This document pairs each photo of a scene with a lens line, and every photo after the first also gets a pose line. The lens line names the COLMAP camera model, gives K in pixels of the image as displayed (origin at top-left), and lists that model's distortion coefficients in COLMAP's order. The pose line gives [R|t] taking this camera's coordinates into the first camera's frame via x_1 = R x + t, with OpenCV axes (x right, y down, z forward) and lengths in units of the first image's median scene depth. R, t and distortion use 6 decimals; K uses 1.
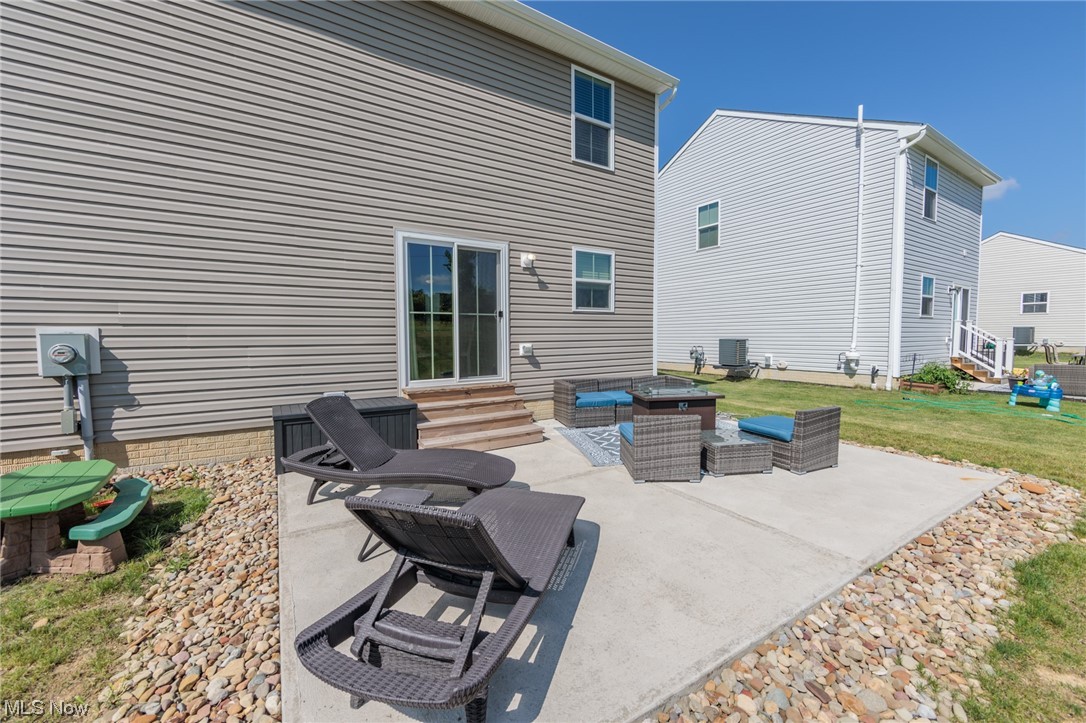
lens RADIAL K [[425.8, 0, 545.9], [0, 425.8, 355.8], [0, 0, 1]] dist [-0.003314, -0.000210]
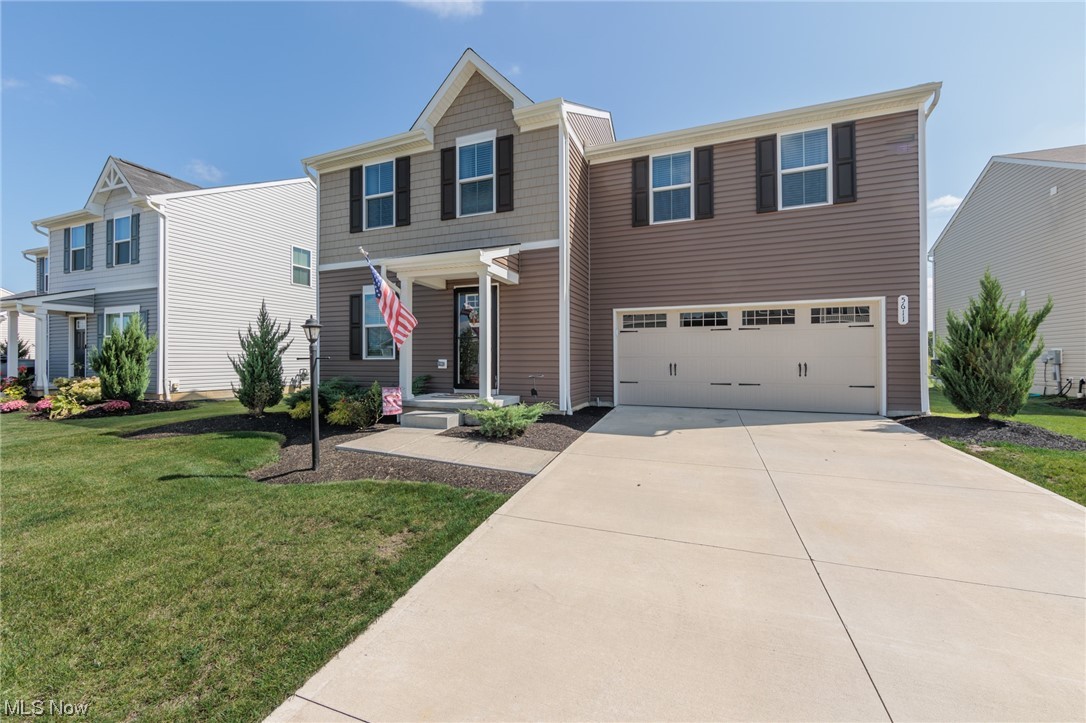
lens RADIAL K [[425.8, 0, 545.9], [0, 425.8, 355.8], [0, 0, 1]] dist [-0.003314, -0.000210]
pose [[-0.602431, 0.016200, 0.798007, -1.953507], [0.044610, 0.998915, 0.013398, -0.088066], [-0.796923, 0.043671, -0.602500, 2.391272]]
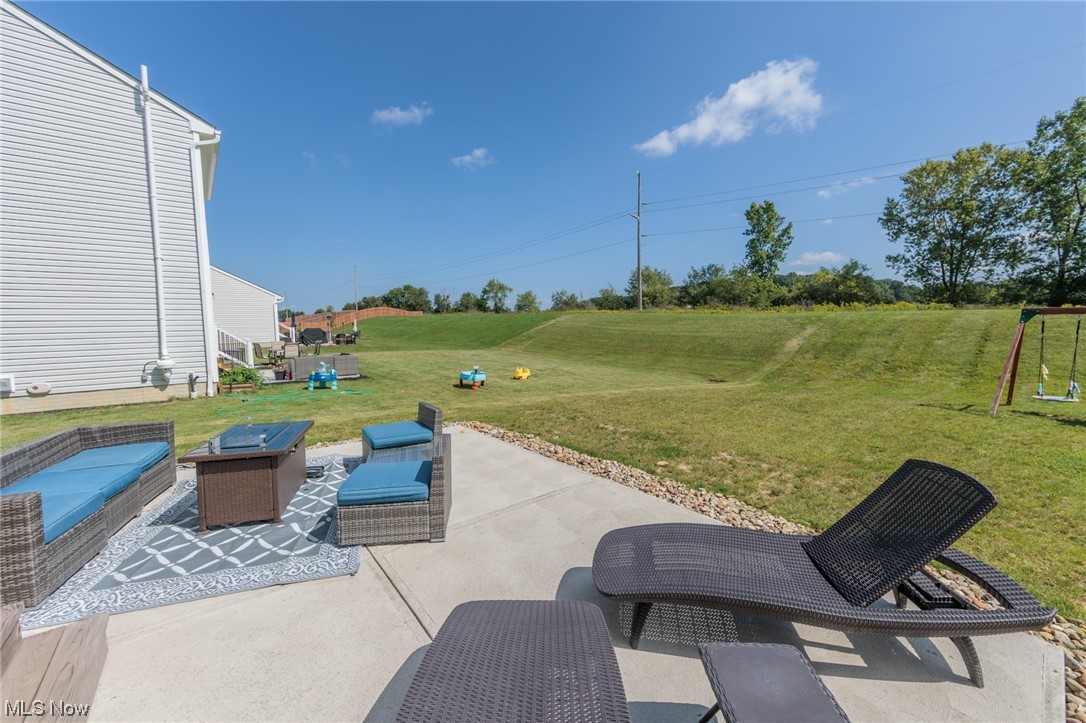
lens RADIAL K [[425.4, 0, 540.4], [0, 425.4, 357.3], [0, 0, 1]] dist [-0.003529, -0.000577]
pose [[-0.124949, -0.067785, 0.989845, -0.325795], [0.065077, 0.994955, 0.076350, -0.045169], [-0.990027, 0.073956, -0.119907, 0.541561]]
